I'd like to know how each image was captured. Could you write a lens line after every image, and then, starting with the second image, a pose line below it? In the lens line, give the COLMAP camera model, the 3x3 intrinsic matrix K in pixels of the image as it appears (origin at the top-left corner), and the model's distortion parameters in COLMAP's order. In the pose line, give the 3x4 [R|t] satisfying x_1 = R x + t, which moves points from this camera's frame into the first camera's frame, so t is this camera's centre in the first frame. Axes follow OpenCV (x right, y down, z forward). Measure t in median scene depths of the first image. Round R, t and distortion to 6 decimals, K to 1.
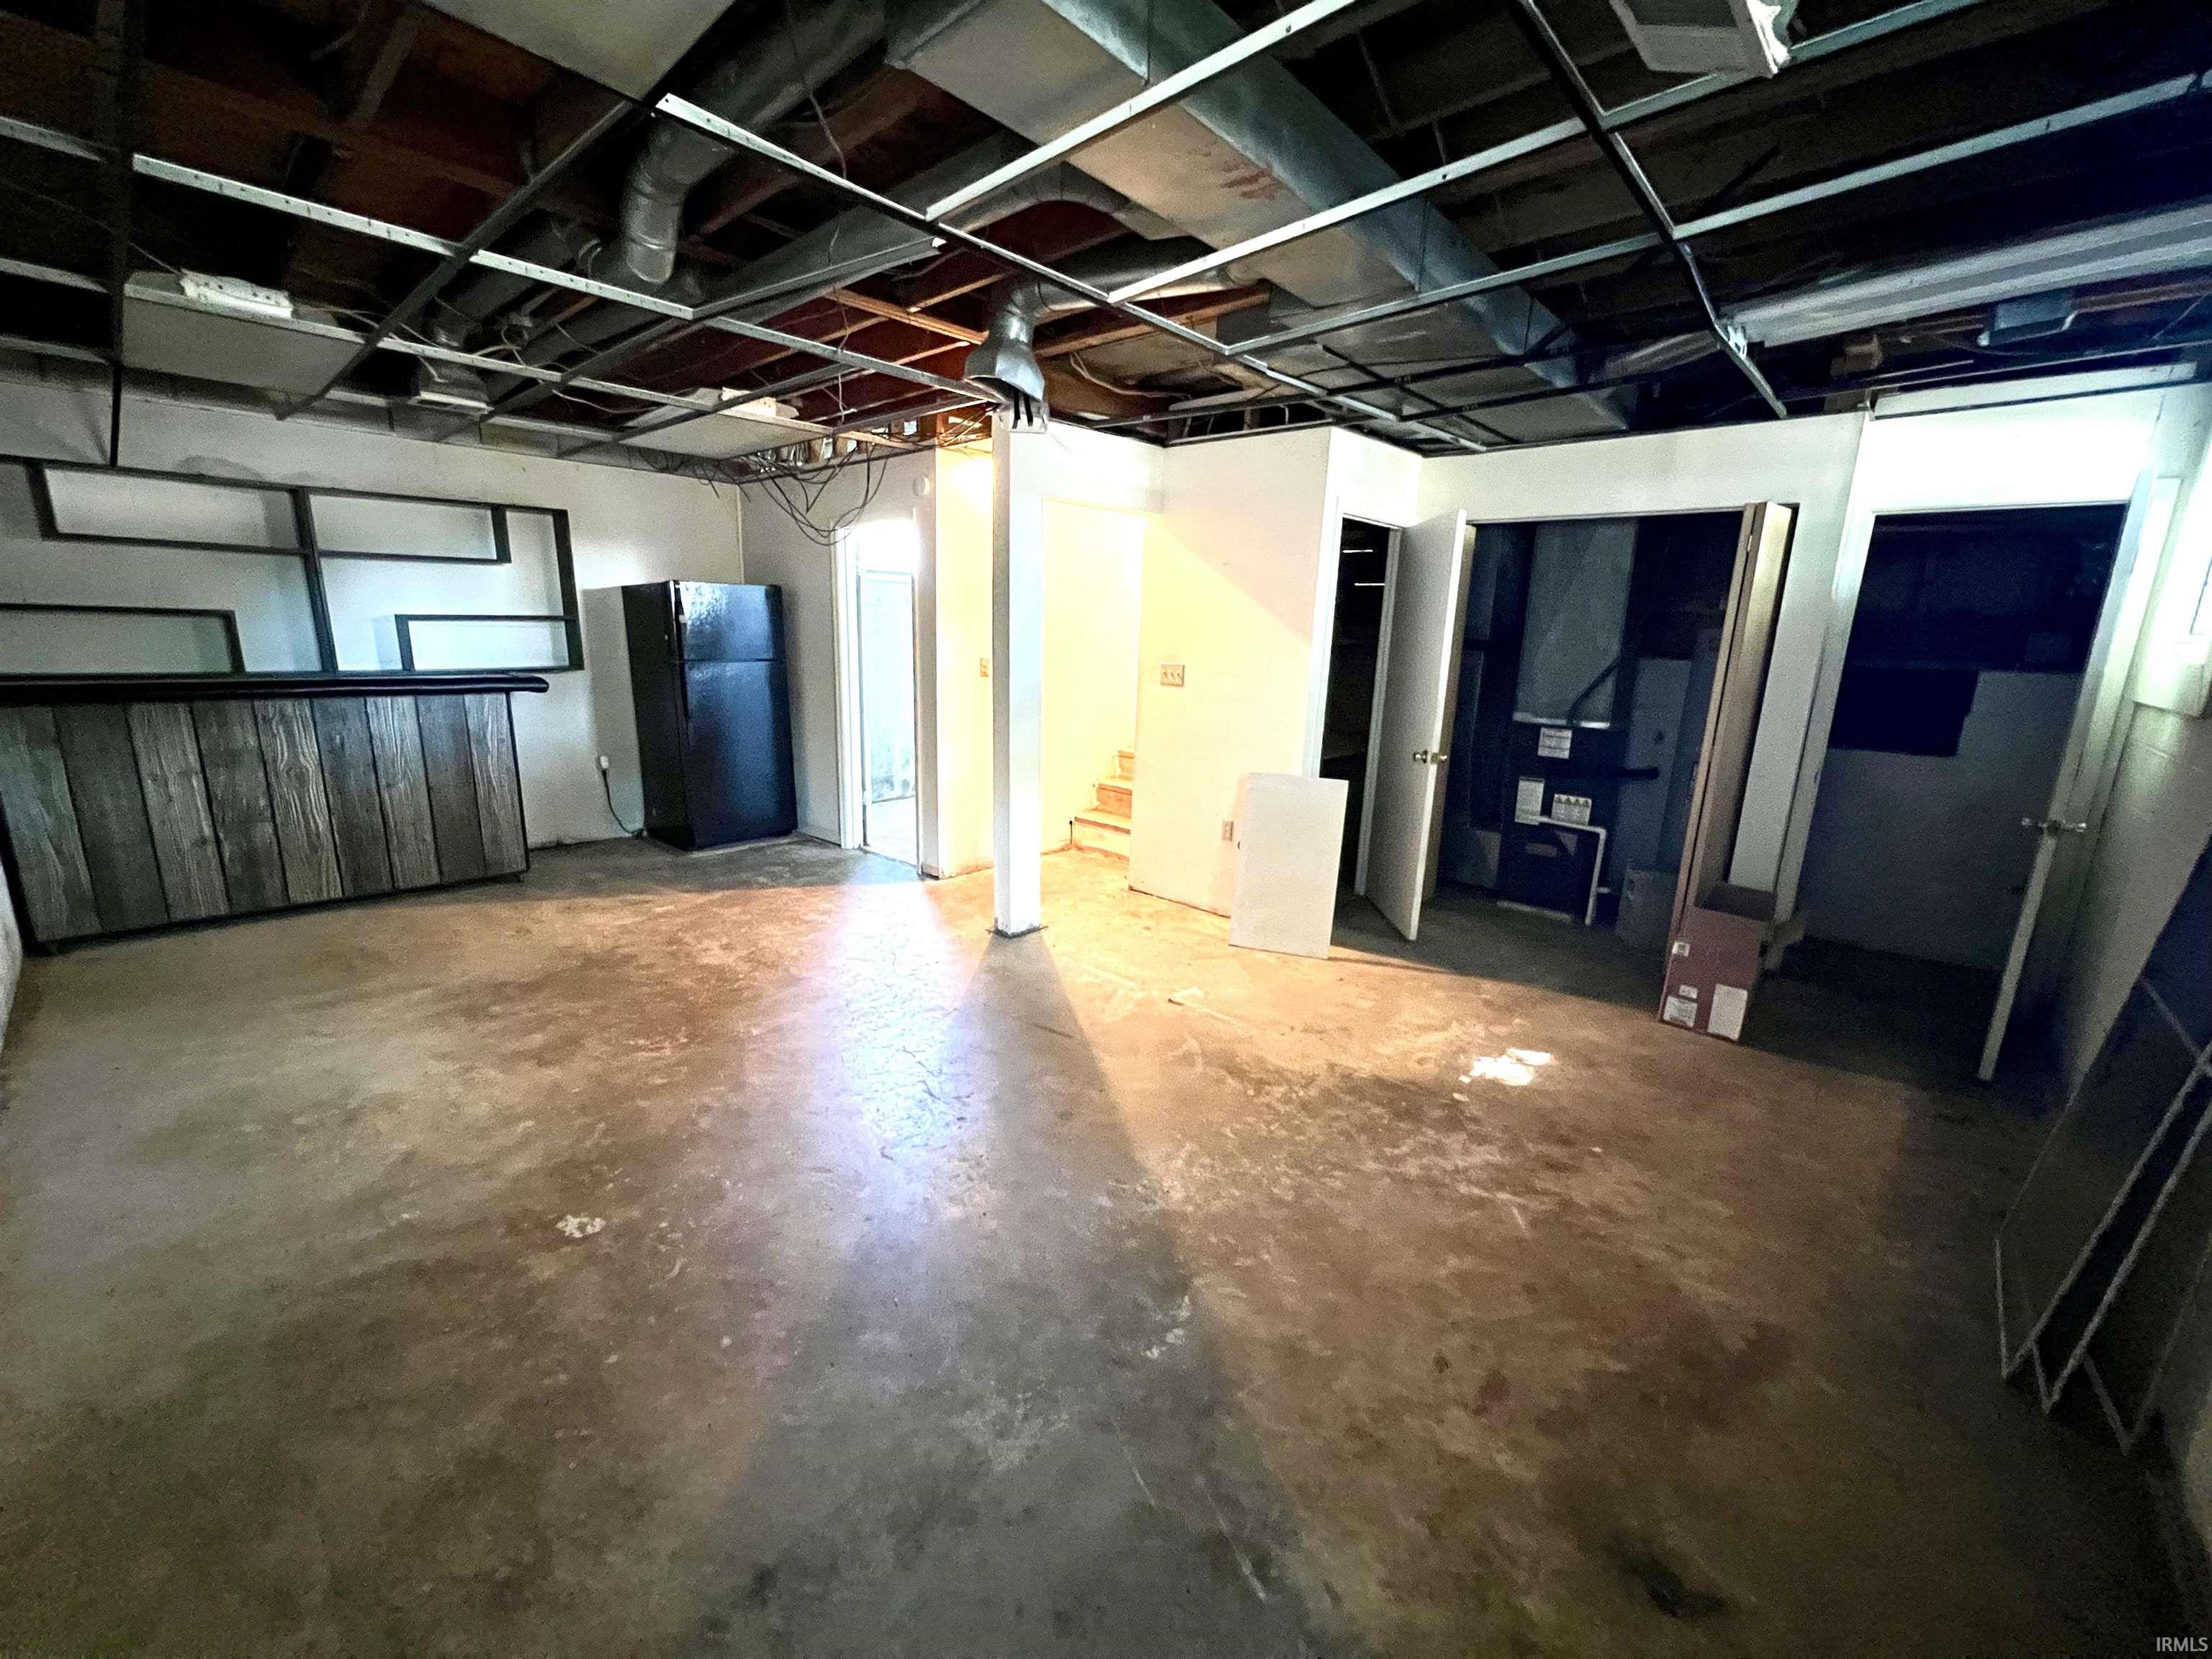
lens RADIAL K [[884.1, 0, 1105.9], [0, 884.1, 831.0], [0, 0, 1]] dist [-0.001025, 0.000689]
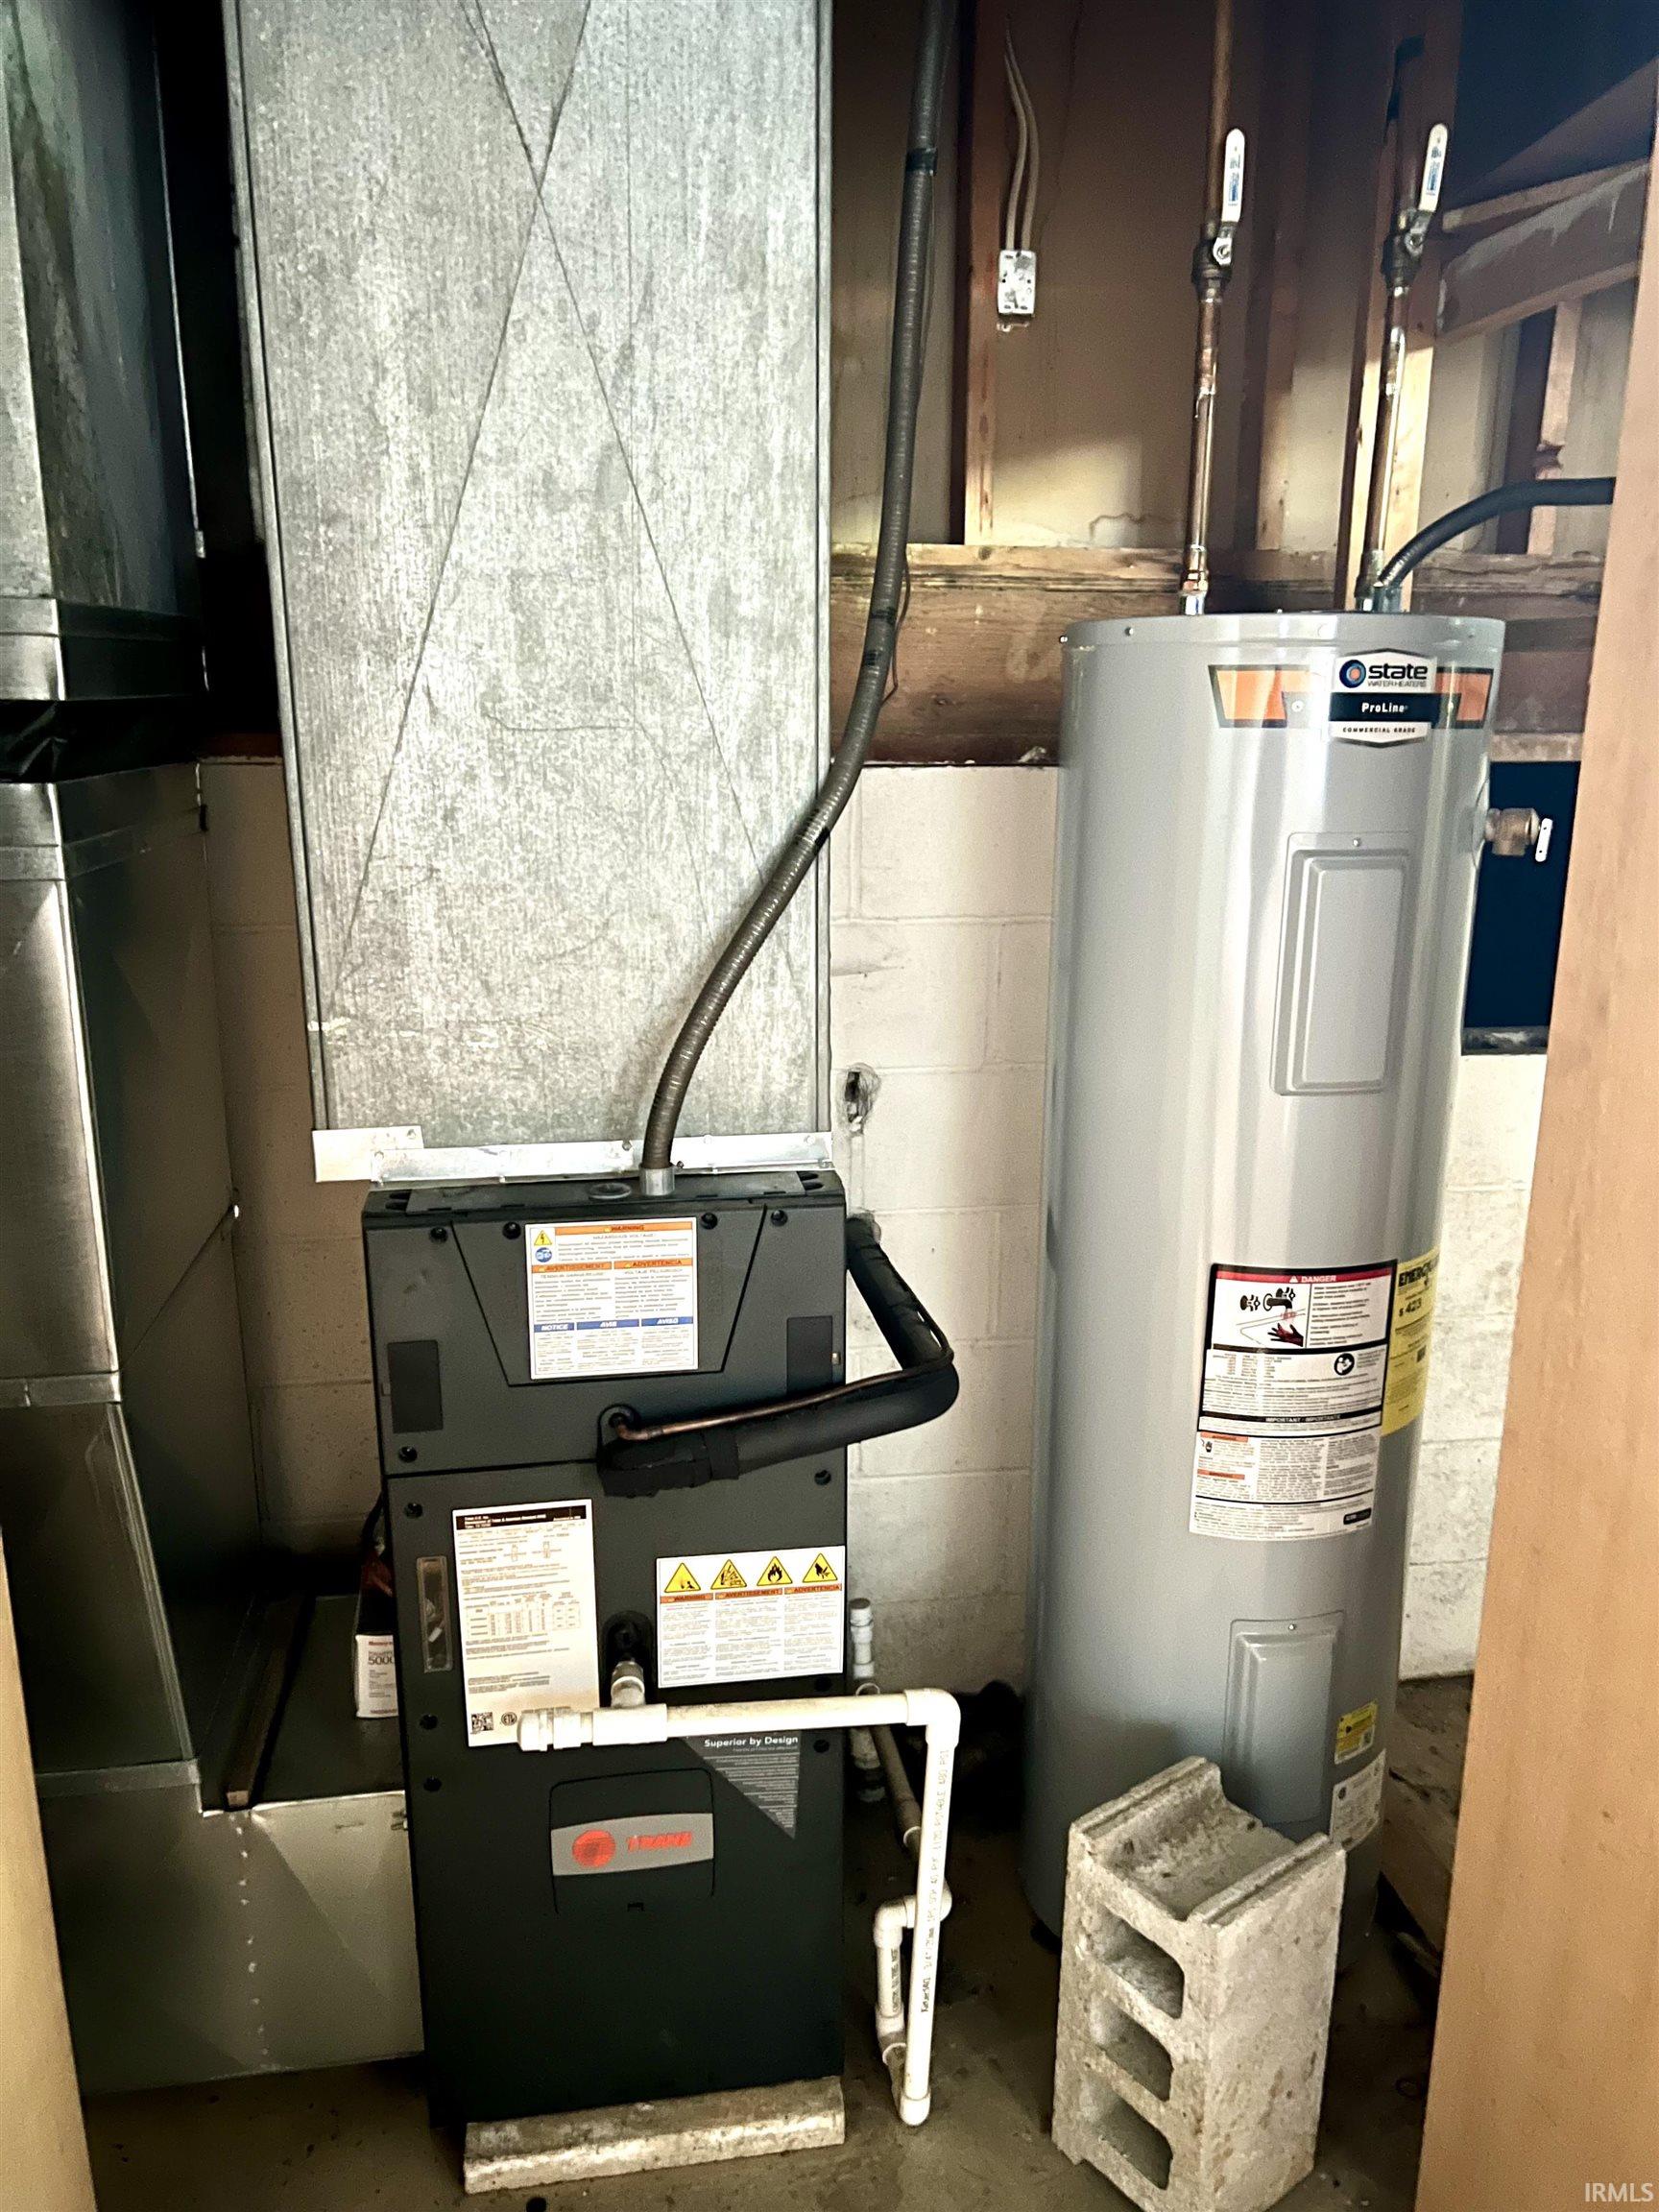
lens RADIAL K [[1670.5, 0, 829.1], [0, 1670.5, 1108.9], [0, 0, 1]] dist [-0.001447, -0.000827]
pose [[0.612886, -0.231836, 0.755396, 0.295619], [0.189223, 0.971236, 0.144554, -0.172363], [-0.767180, 0.054343, 0.639125, 0.751620]]
